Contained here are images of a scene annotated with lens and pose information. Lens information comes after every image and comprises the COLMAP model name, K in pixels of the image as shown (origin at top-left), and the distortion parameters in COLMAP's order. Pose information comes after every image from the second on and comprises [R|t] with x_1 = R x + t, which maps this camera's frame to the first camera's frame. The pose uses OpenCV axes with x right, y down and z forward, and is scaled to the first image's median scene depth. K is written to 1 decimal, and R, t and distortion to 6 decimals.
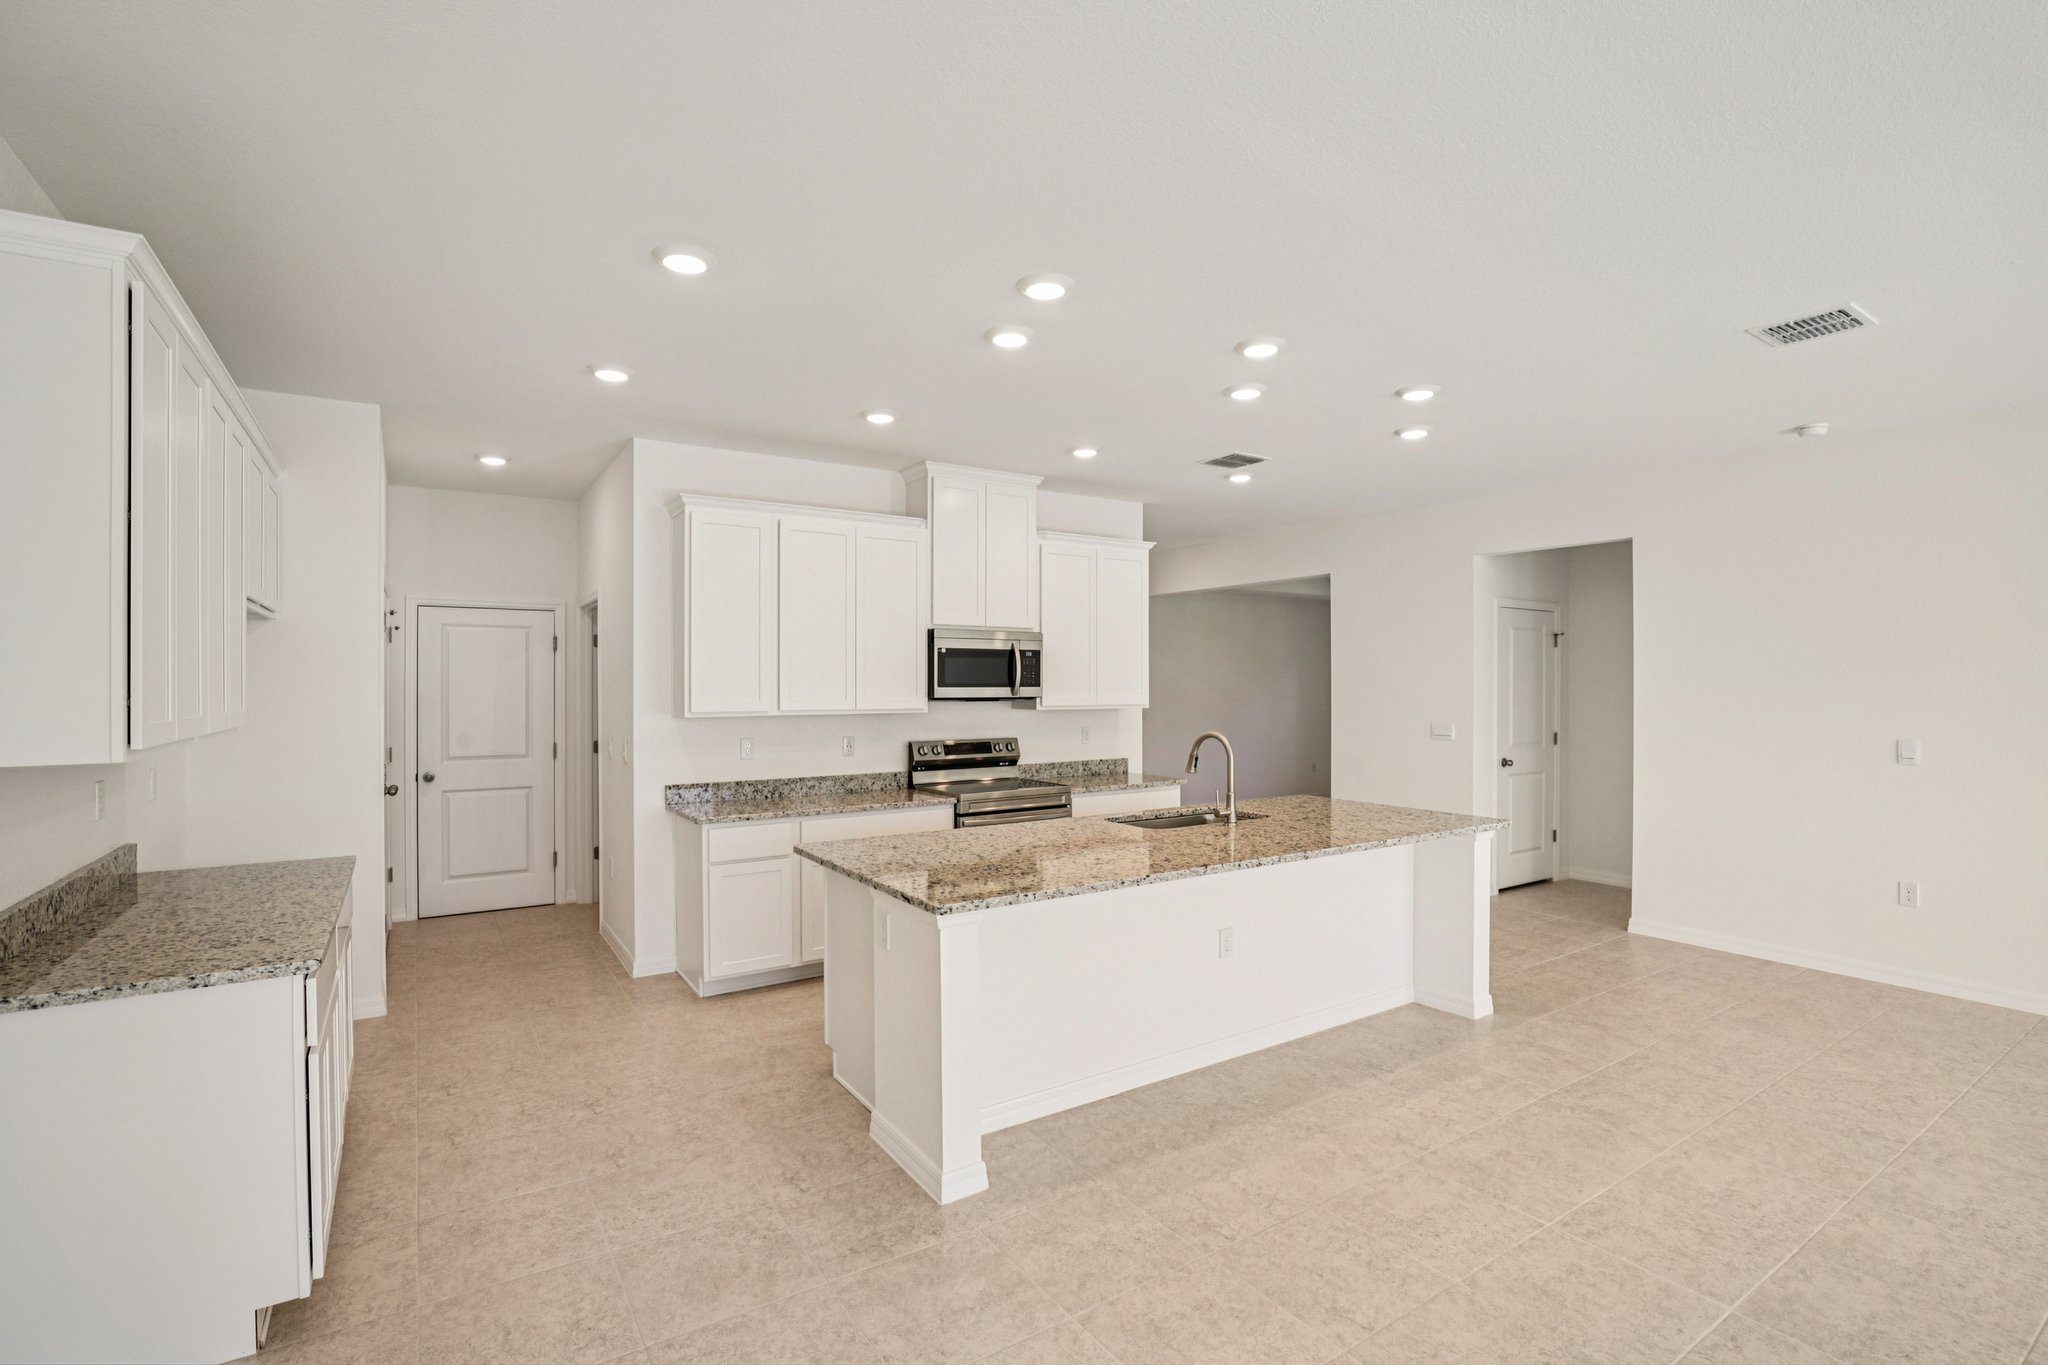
lens RADIAL K [[953.3, 0, 1024.0], [0, 953.3, 682.5], [0, 0, 1]] dist [-0.031010, -0.000389]
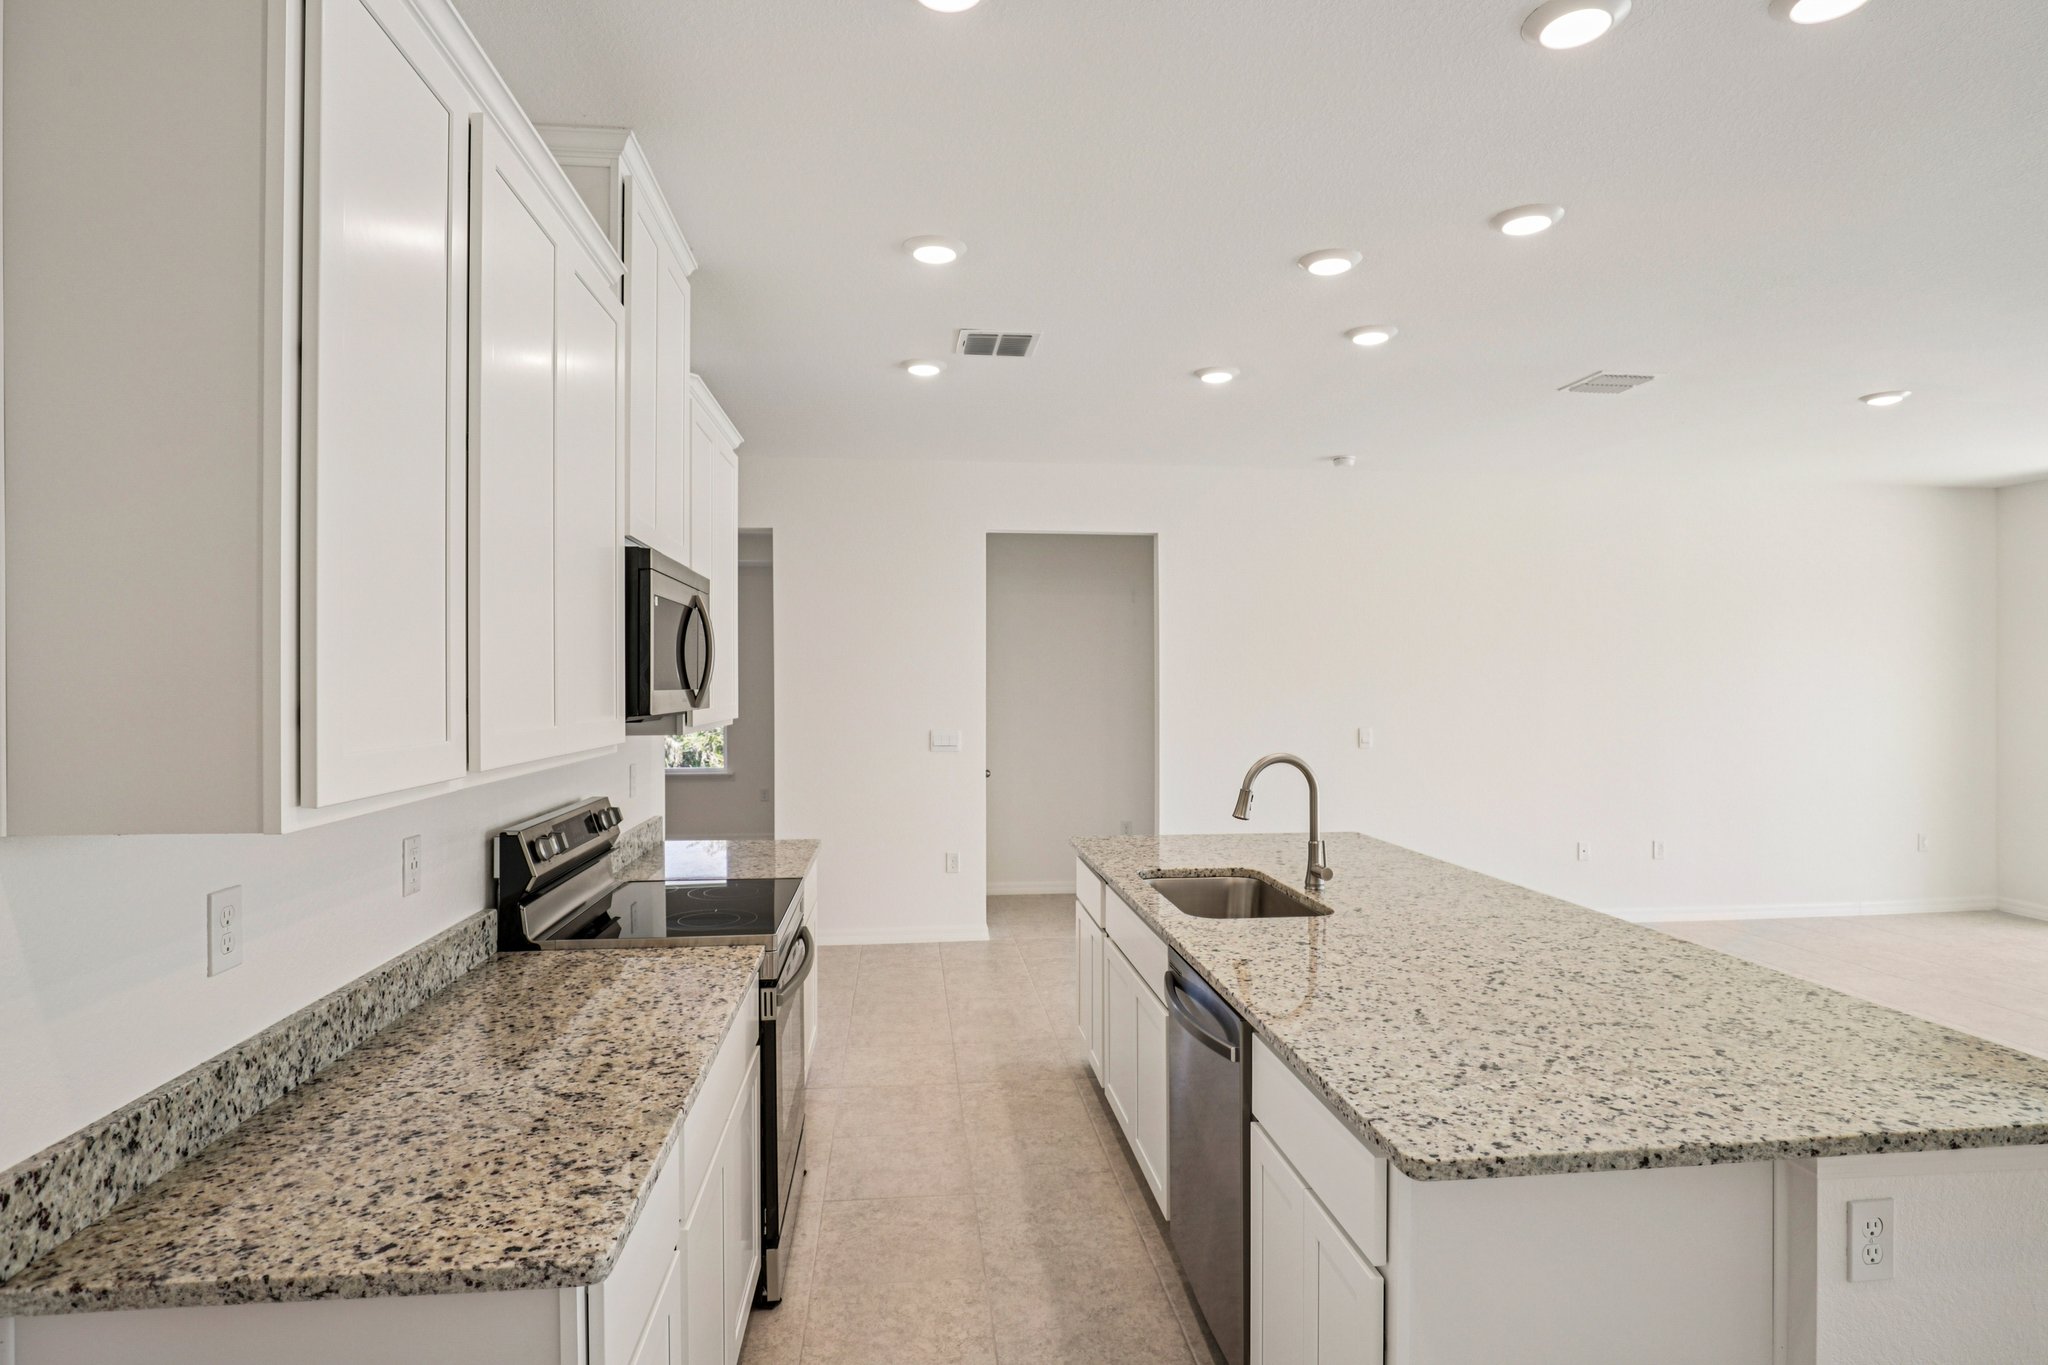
lens RADIAL K [[1072.8, 0, 1024.0], [0, 1072.8, 682.5], [0, 0, 1]] dist [-0.001313, -0.000217]
pose [[0.443146, -0.000578, 0.896449, -0.476963], [-0.000786, 0.999999, 0.001034, 0.001187], [-0.896449, -0.001163, 0.443146, 0.705397]]
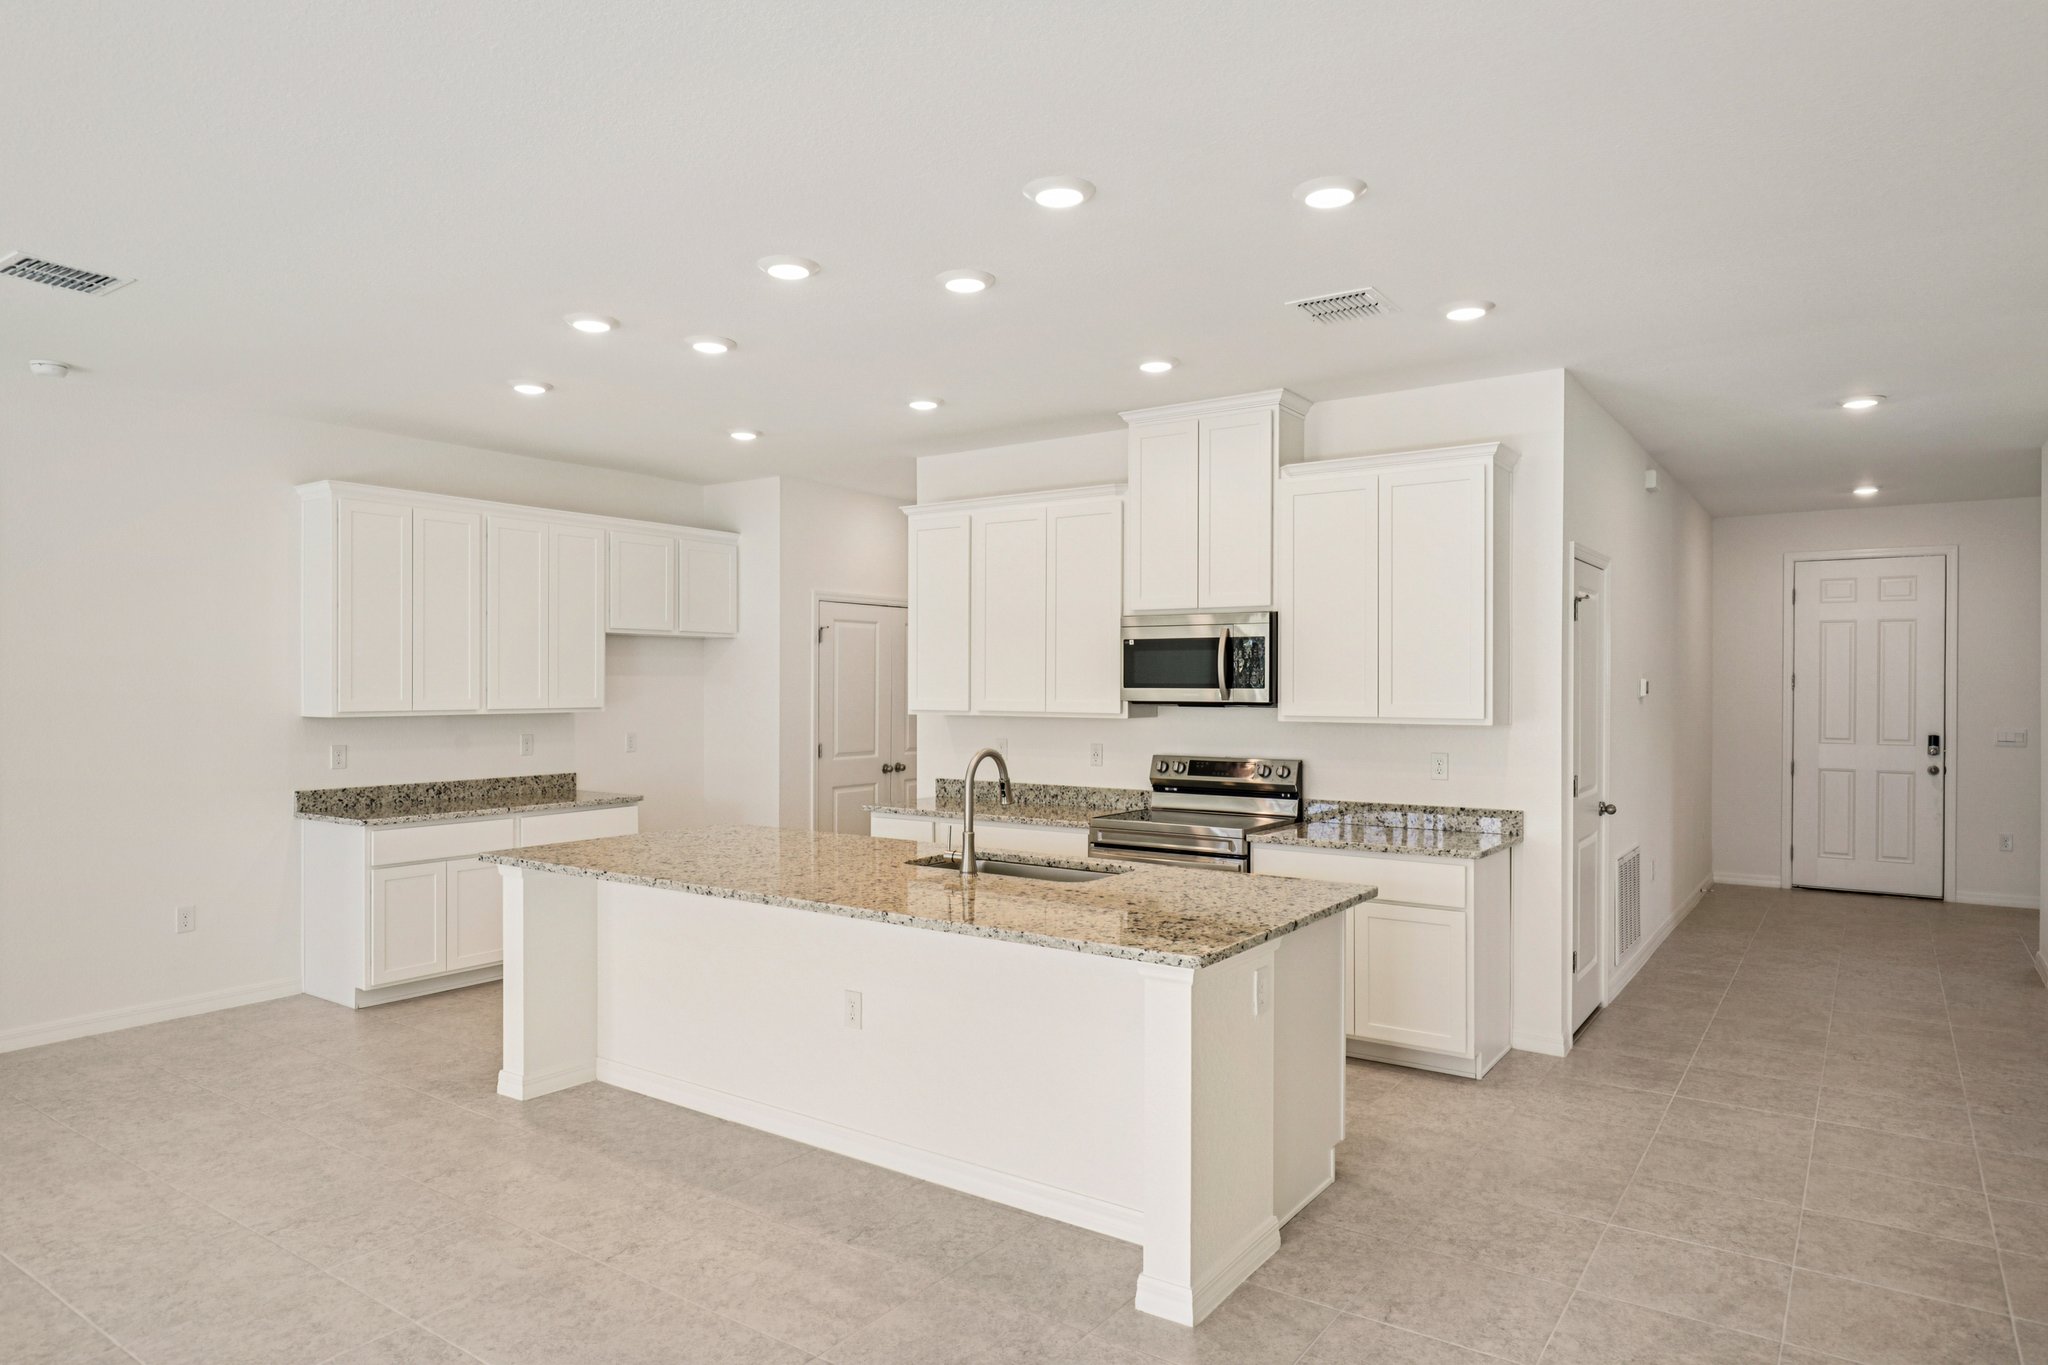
lens RADIAL K [[1218.2, 0, 993.2], [0, 1218.2, 684.2], [0, 0, 1]] dist [-0.013401, 0.003013]
pose [[0.359464, 0.001261, -0.933158, 0.915686], [-0.000353, 0.999999, 0.001216, 0.000677], [0.933159, -0.000108, 0.359464, 0.565387]]
